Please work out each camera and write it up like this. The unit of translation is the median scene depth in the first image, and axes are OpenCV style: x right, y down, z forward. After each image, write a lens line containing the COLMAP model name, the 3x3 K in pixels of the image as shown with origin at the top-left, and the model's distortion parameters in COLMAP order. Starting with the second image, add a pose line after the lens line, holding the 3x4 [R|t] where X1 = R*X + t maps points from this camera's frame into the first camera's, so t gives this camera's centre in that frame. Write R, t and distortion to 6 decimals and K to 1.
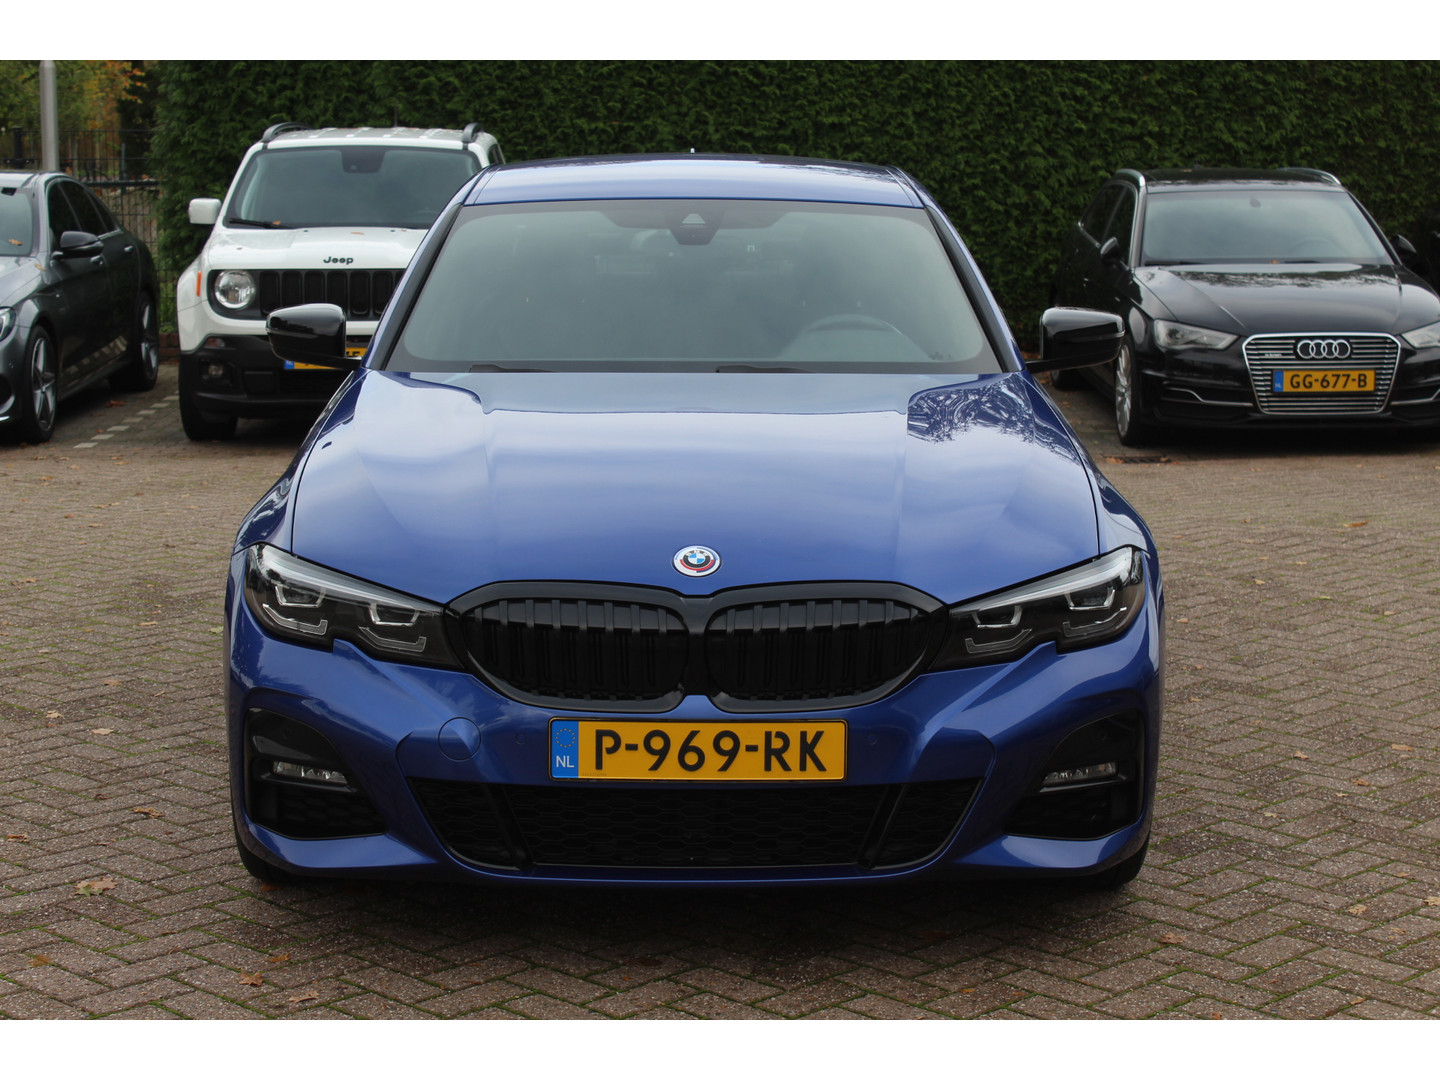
lens RADIAL K [[2573.6, 0, 720.0], [0, 2573.6, 540.0], [0, 0, 1]] dist [0.039143, -0.152226]
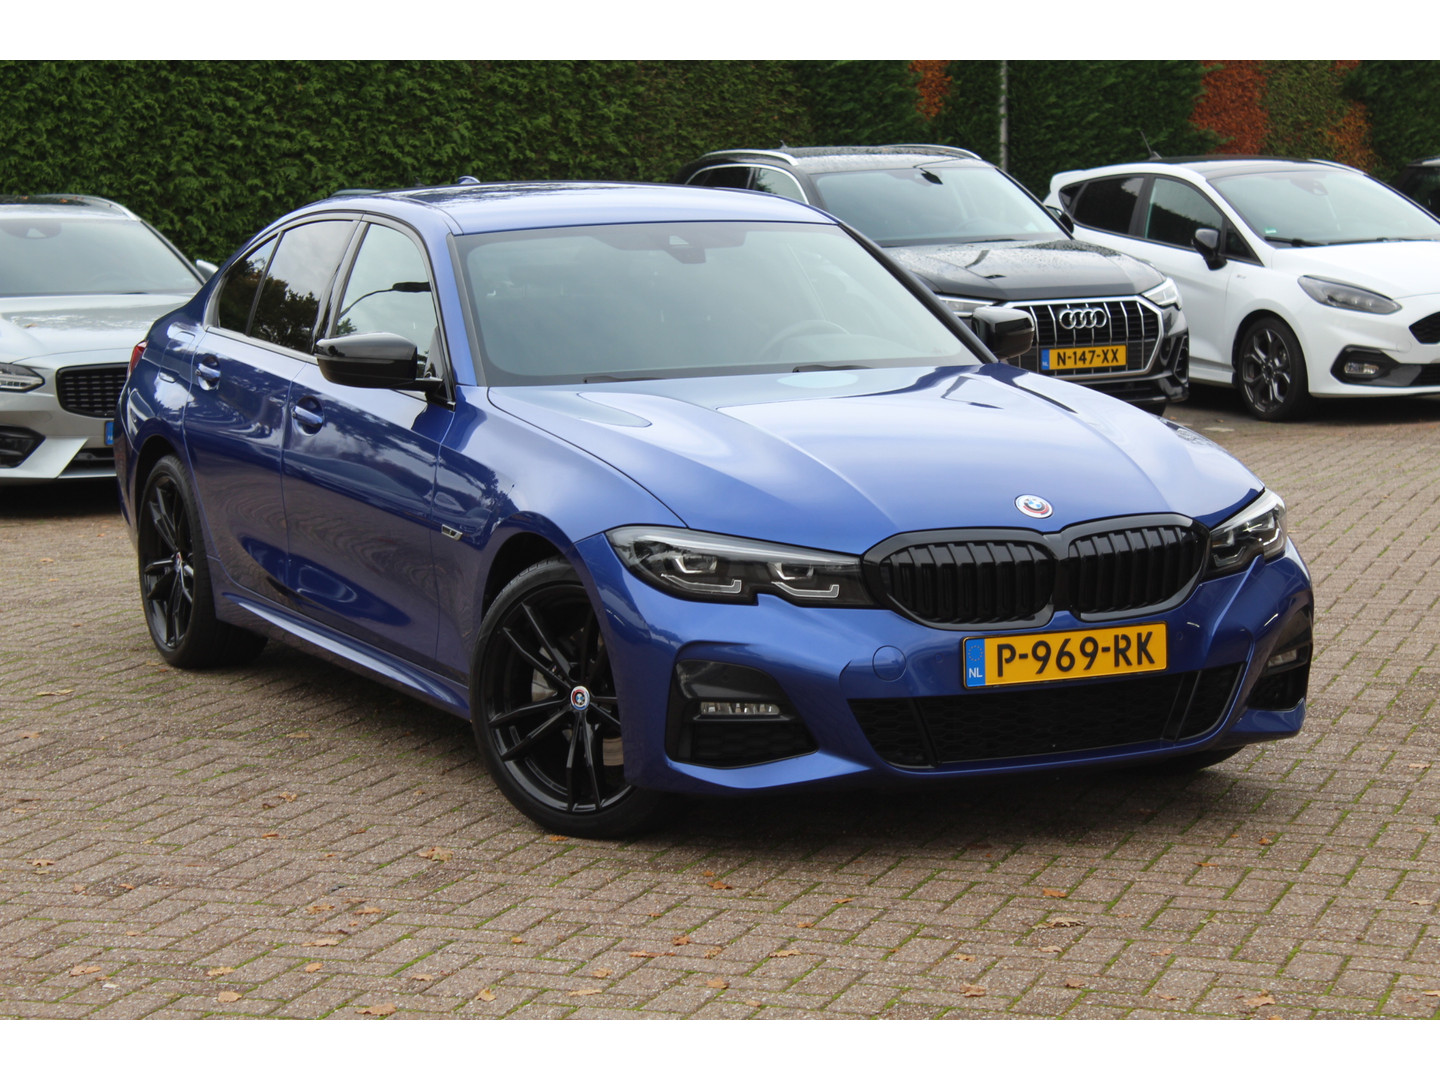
lens RADIAL K [[3414.8, 0, 720.0], [0, 3414.8, 540.0], [0, 0, 1]] dist [0.076895, -0.860267]
pose [[0.897897, -0.064613, 0.435438, -0.226795], [0.081994, 0.996407, -0.021222, 0.012254], [-0.432502, 0.054759, 0.899969, -0.109157]]
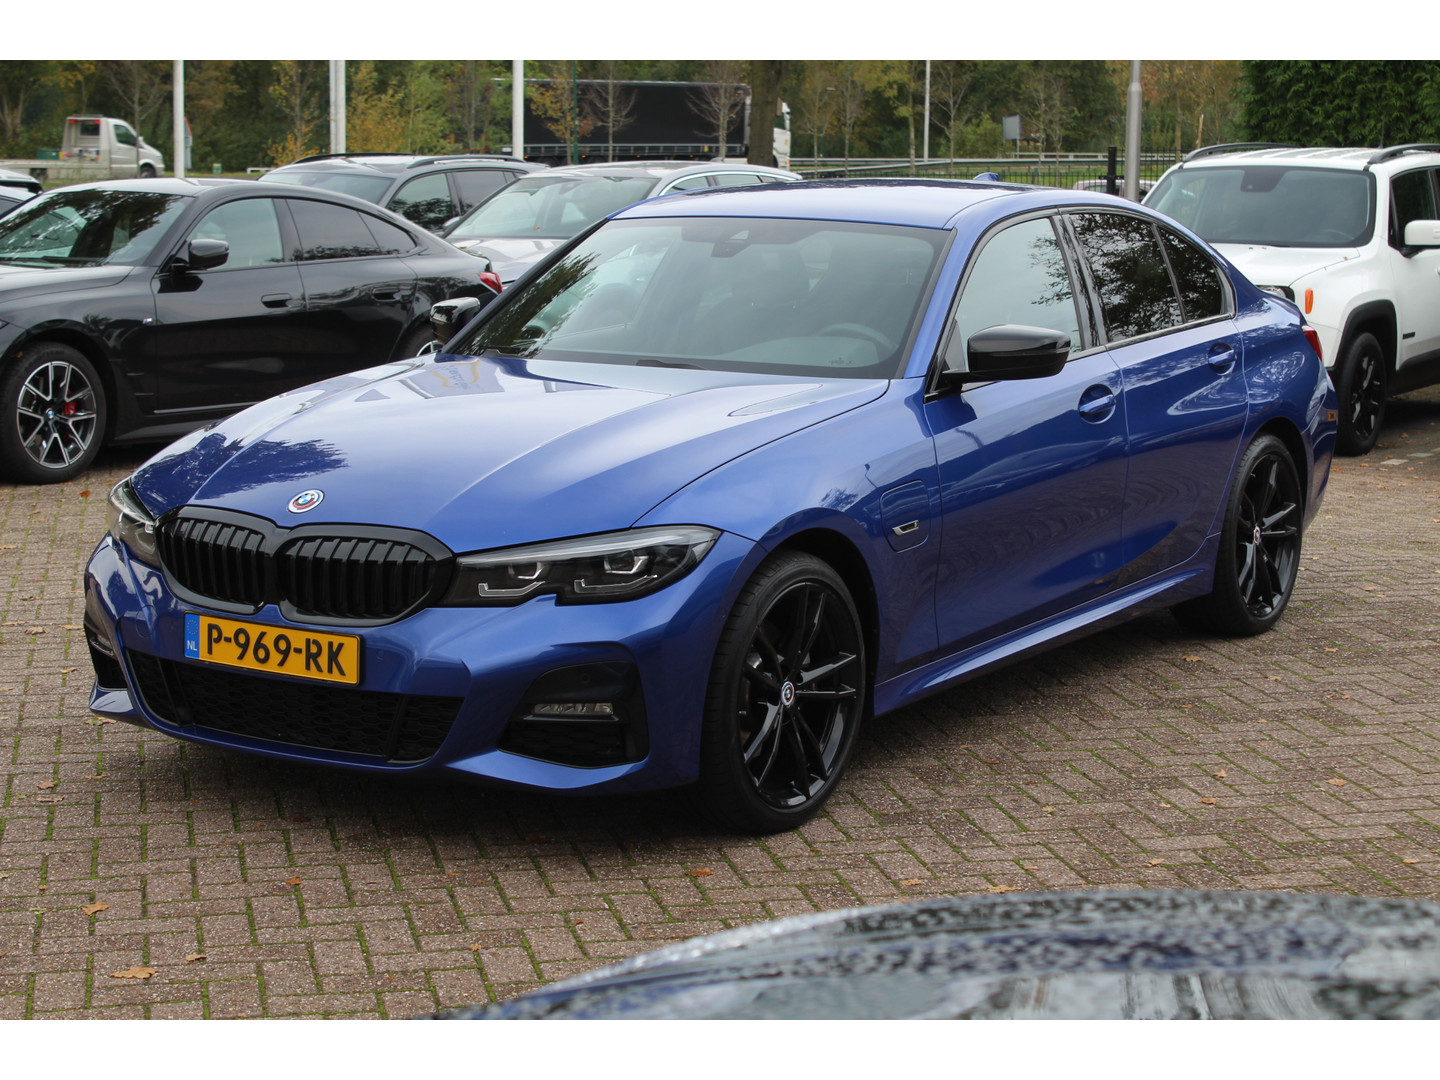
lens RADIAL K [[2573.6, 0, 720.0], [0, 2573.6, 540.0], [0, 0, 1]] dist [0.039143, -0.152226]
pose [[0.839747, 0.086031, -0.536119, 0.220997], [-0.088908, 0.995828, 0.020540, -0.004479], [0.535649, 0.030417, 0.843893, 0.011396]]
